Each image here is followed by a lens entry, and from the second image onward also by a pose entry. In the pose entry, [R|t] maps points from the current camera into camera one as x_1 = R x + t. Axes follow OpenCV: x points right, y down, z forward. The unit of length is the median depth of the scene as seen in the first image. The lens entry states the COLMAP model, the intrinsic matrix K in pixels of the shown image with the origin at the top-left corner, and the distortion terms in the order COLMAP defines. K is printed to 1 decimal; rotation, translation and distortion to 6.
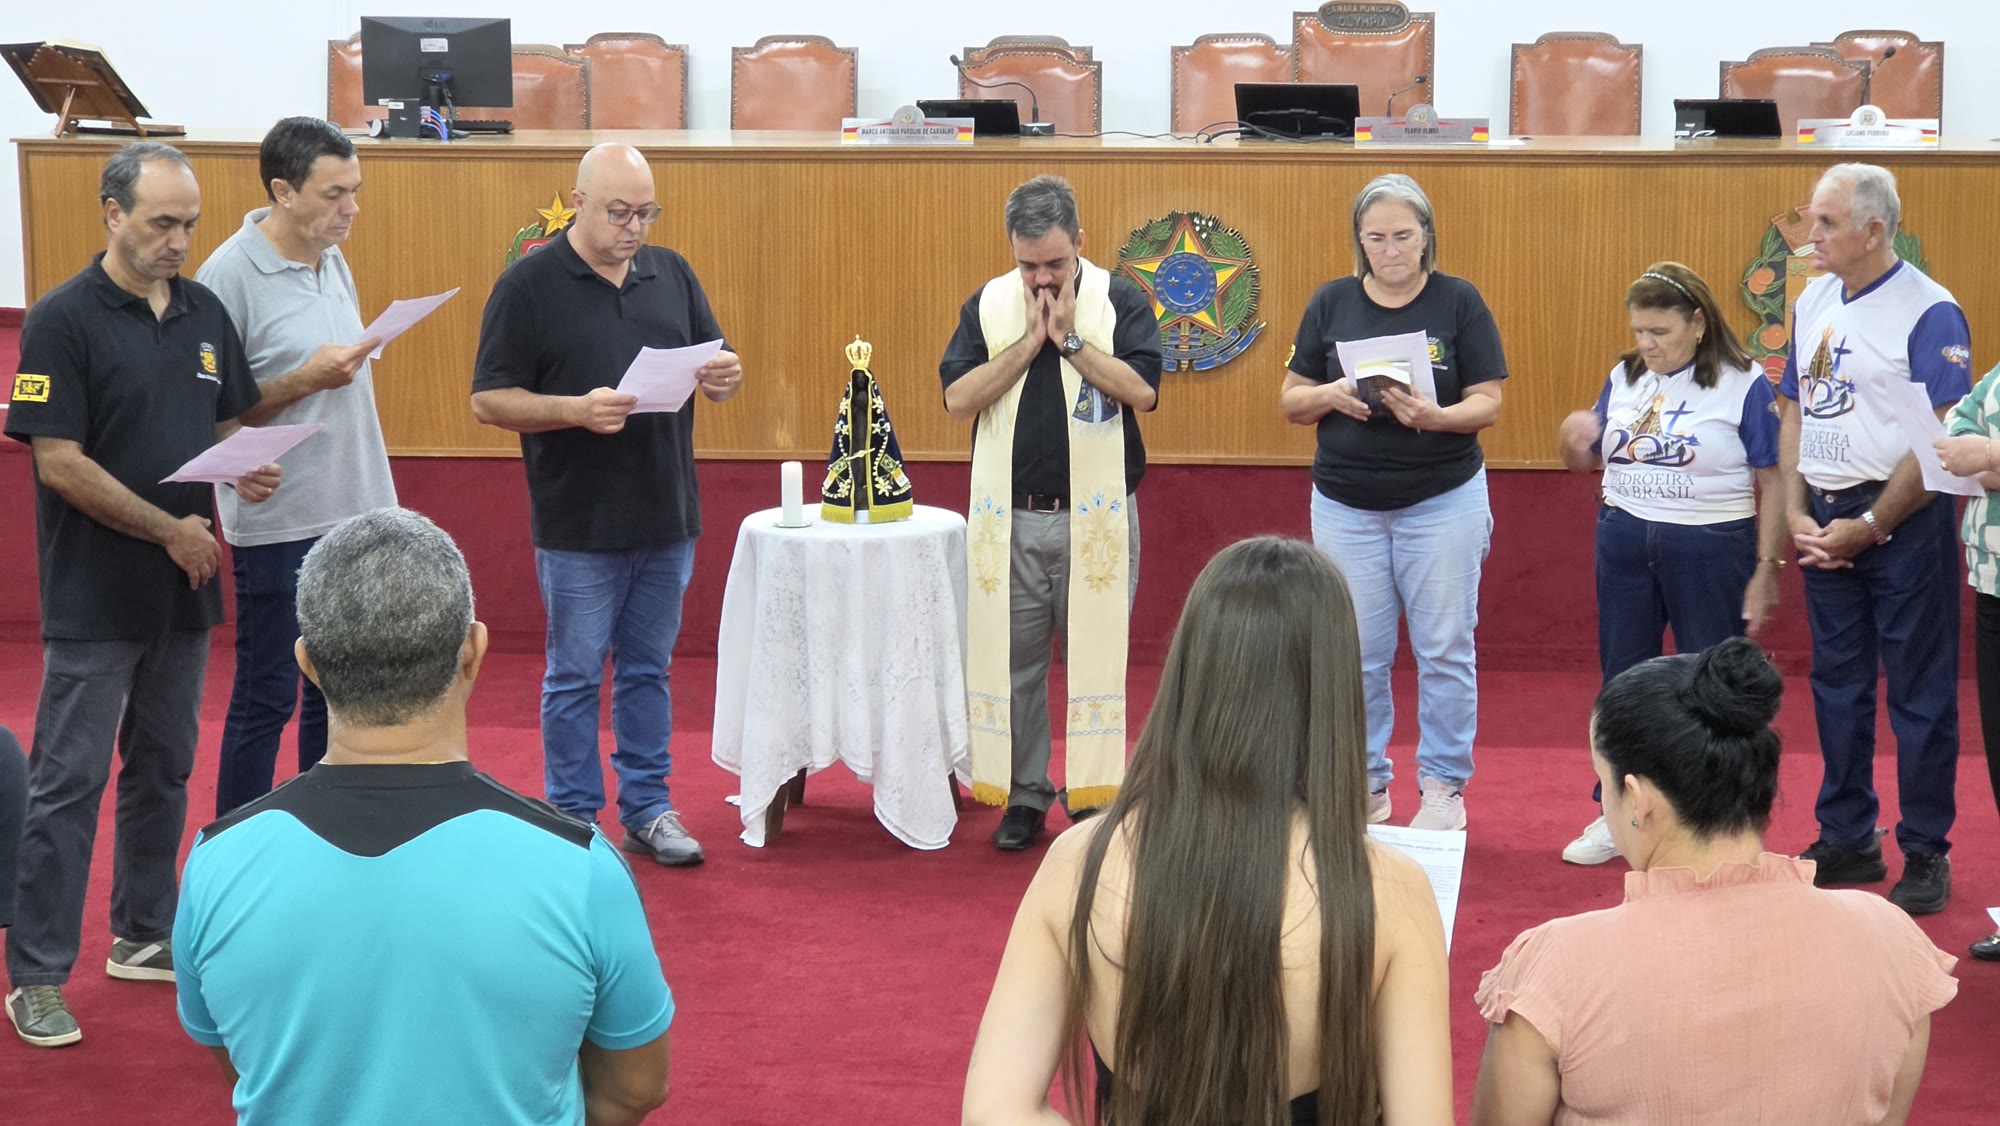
lens RADIAL K [[3772.4, 0, 1002.6], [0, 3772.4, 627.8], [0, 0, 1]] dist [-0.433346, 4.601835]
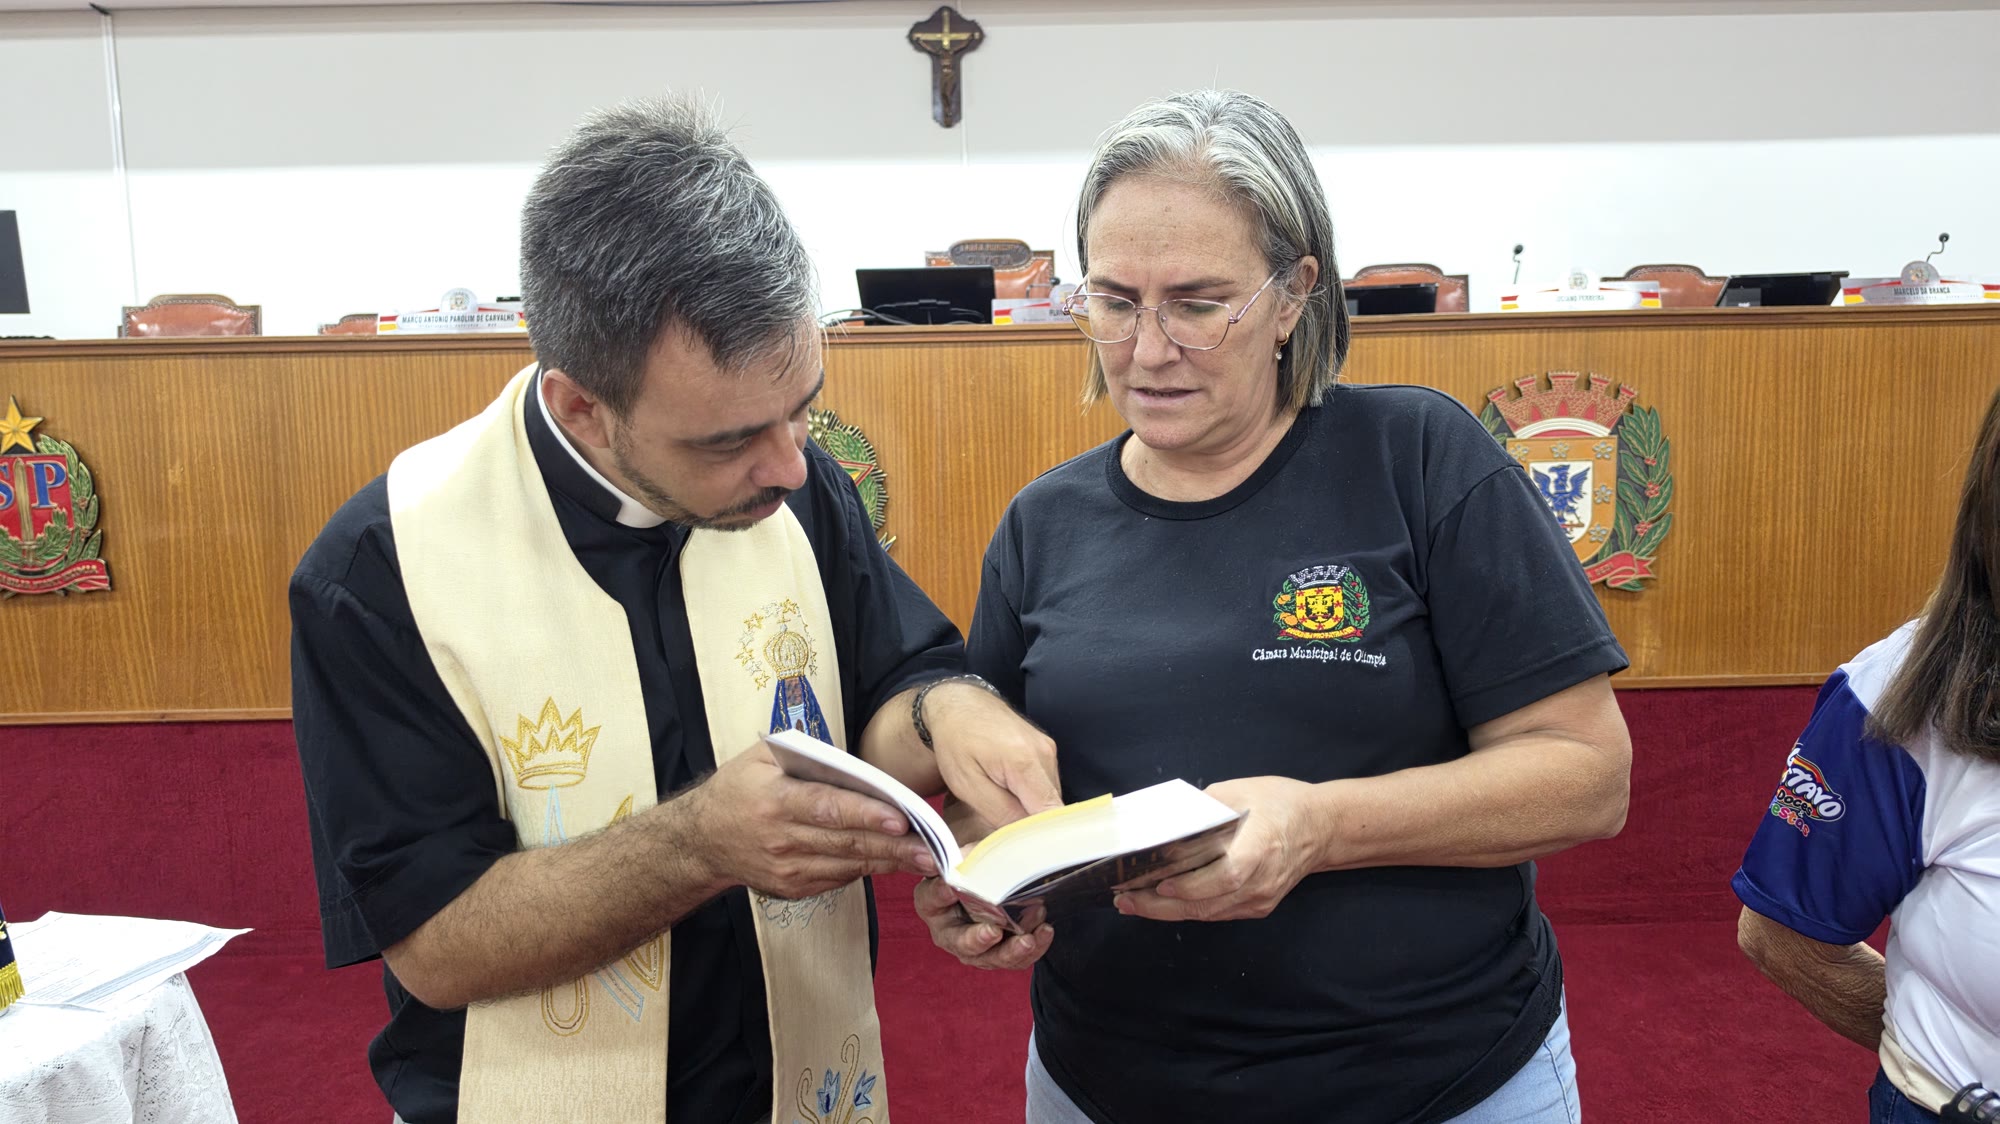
lens RADIAL K [[1370.7, 0, 991.4], [0, 1370.7, 564.8], [0, 0, 1]] dist [0.085824, -0.132887]
pose [[0.993627, -0.030108, 0.108625, 0.060152], [0.037430, 0.997116, -0.066013, -0.055927], [-0.106324, 0.069658, 0.991889, 0.720002]]
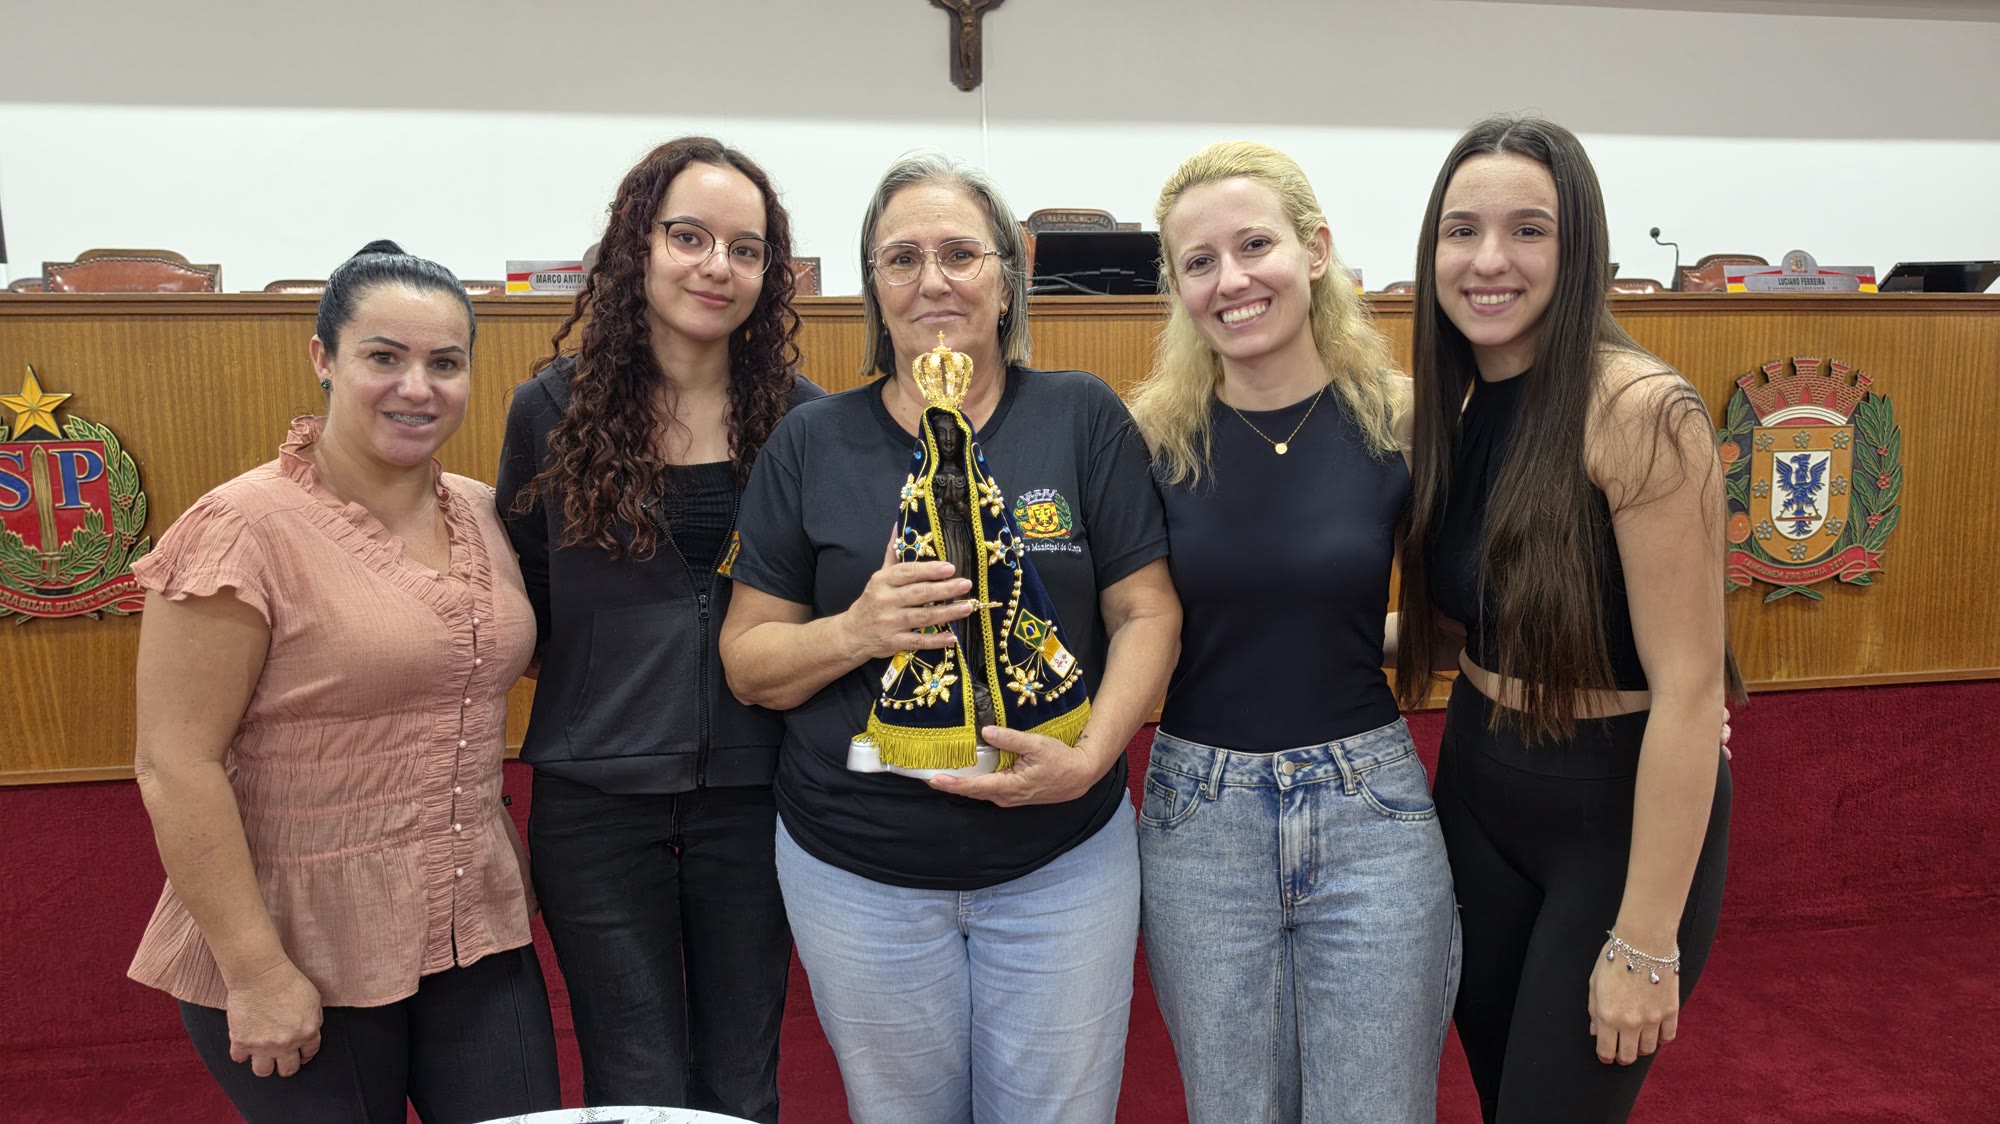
lens RADIAL K [[1365.2, 0, 1000.6], [0, 1365.2, 569.6], [0, 0, 1]] dist [0.079506, -0.117068]
pose [[0.964551, -0.043174, 0.260339, -0.024878], [0.057720, 0.997155, -0.048486, -0.065361], [-0.257505, 0.061794, 0.964299, 0.775458]]
